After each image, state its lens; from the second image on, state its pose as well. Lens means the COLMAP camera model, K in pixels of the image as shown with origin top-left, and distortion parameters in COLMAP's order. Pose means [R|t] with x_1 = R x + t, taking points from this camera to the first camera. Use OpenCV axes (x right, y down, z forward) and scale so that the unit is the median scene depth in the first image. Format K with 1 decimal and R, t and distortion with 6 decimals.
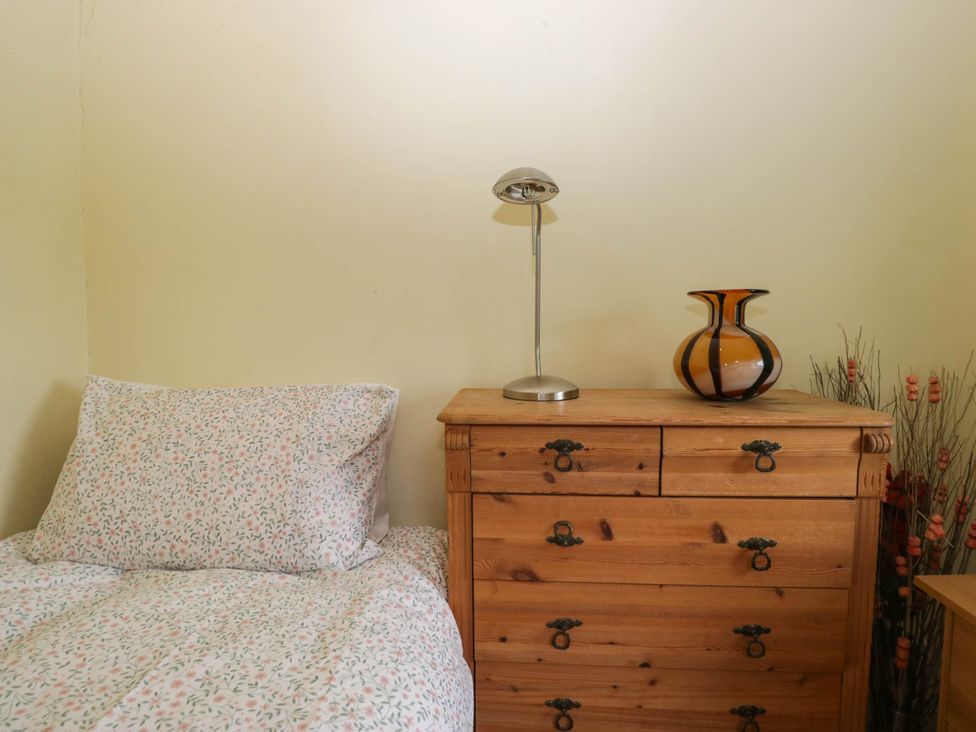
lens RADIAL K [[533.2, 0, 492.2], [0, 533.2, 362.8], [0, 0, 1]] dist [-0.017124, -0.003051]
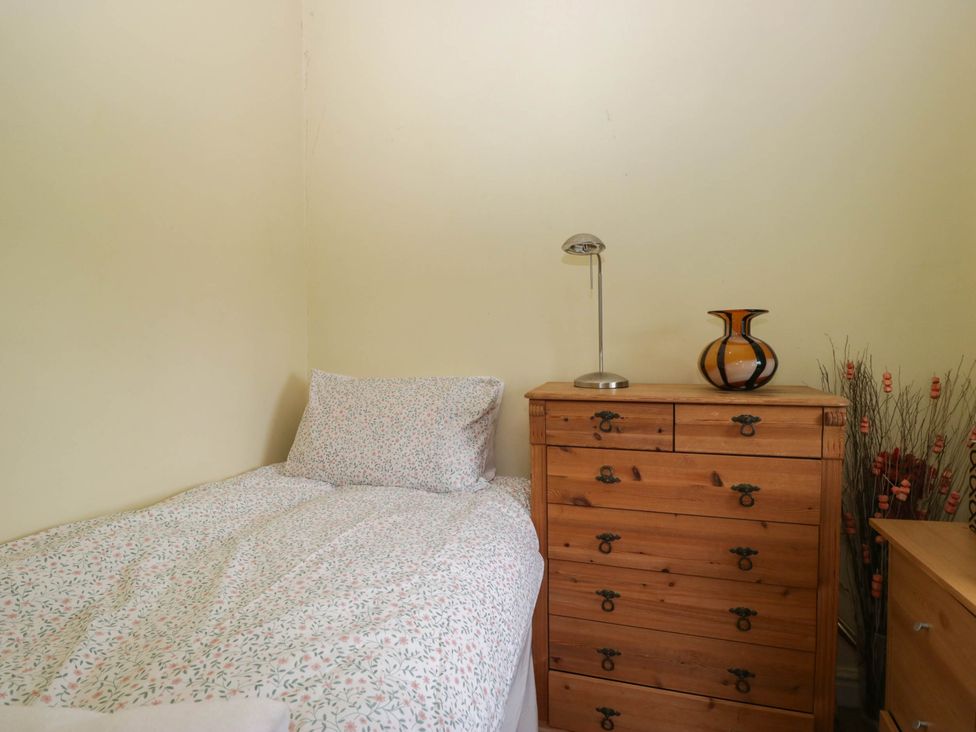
lens RADIAL K [[533.2, 0, 487.3], [0, 533.2, 367.3], [0, 0, 1]] dist [-0.017124, -0.003051]
pose [[0.973625, 0.006999, -0.228048, 0.142562], [-0.011433, 0.999770, -0.018127, 0.048888], [0.227869, 0.020256, 0.973481, -0.533111]]
